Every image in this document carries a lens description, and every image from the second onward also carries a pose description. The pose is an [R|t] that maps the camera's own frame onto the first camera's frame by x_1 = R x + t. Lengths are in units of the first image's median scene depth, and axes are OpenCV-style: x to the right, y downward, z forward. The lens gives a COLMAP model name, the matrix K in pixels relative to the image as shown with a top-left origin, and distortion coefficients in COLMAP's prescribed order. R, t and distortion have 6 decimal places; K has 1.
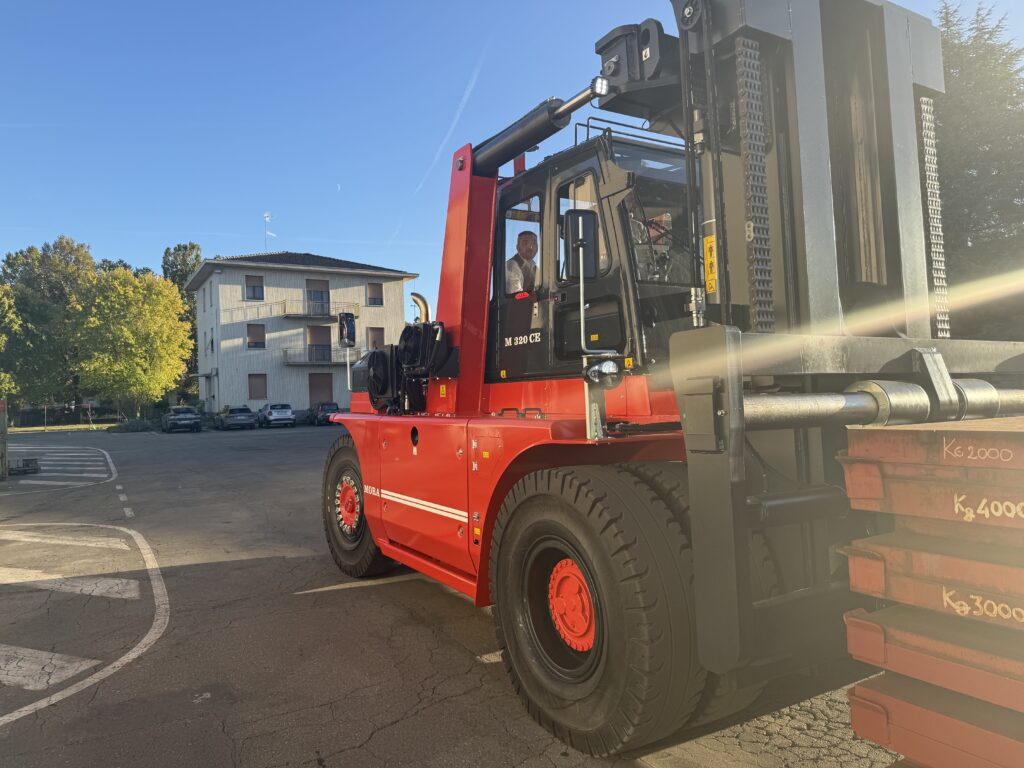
lens RADIAL K [[727.5, 0, 512.0], [0, 727.5, 384.0], [0, 0, 1]] dist [0.018797, -0.003950]
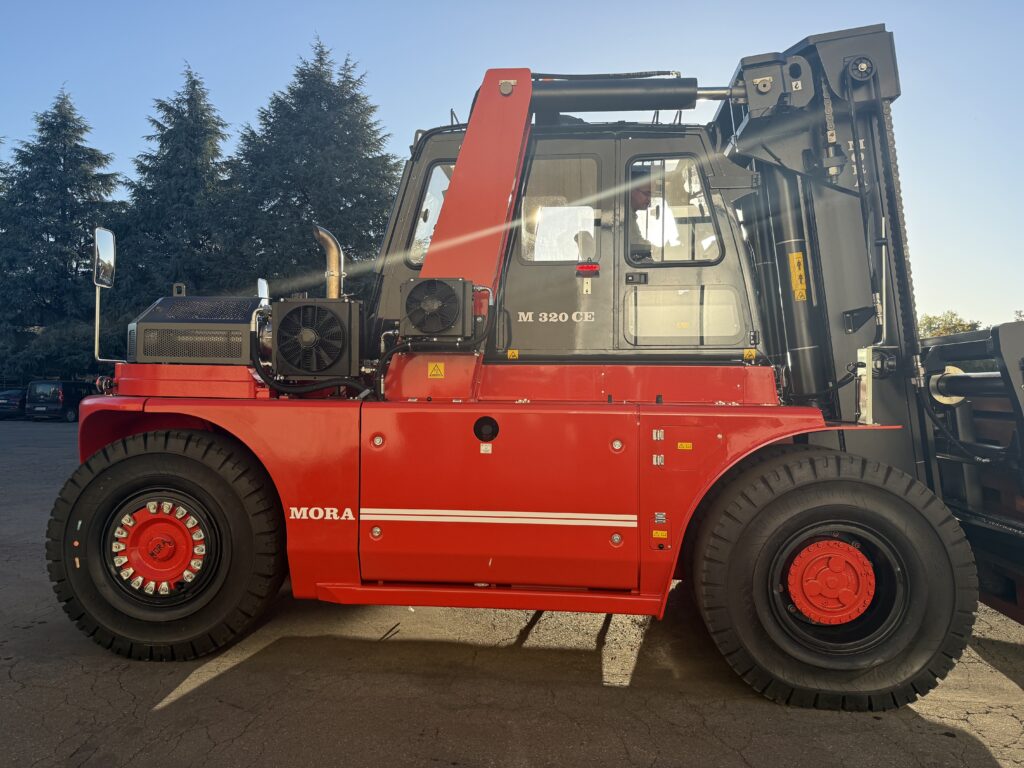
lens RADIAL K [[727.5, 0, 512.0], [0, 727.5, 384.0], [0, 0, 1]] dist [0.018797, -0.003950]
pose [[0.578034, 0.030737, 0.815434, -0.714430], [-0.038409, 0.999208, -0.010438, 0.030521], [-0.815108, -0.025286, 0.578757, 0.522771]]
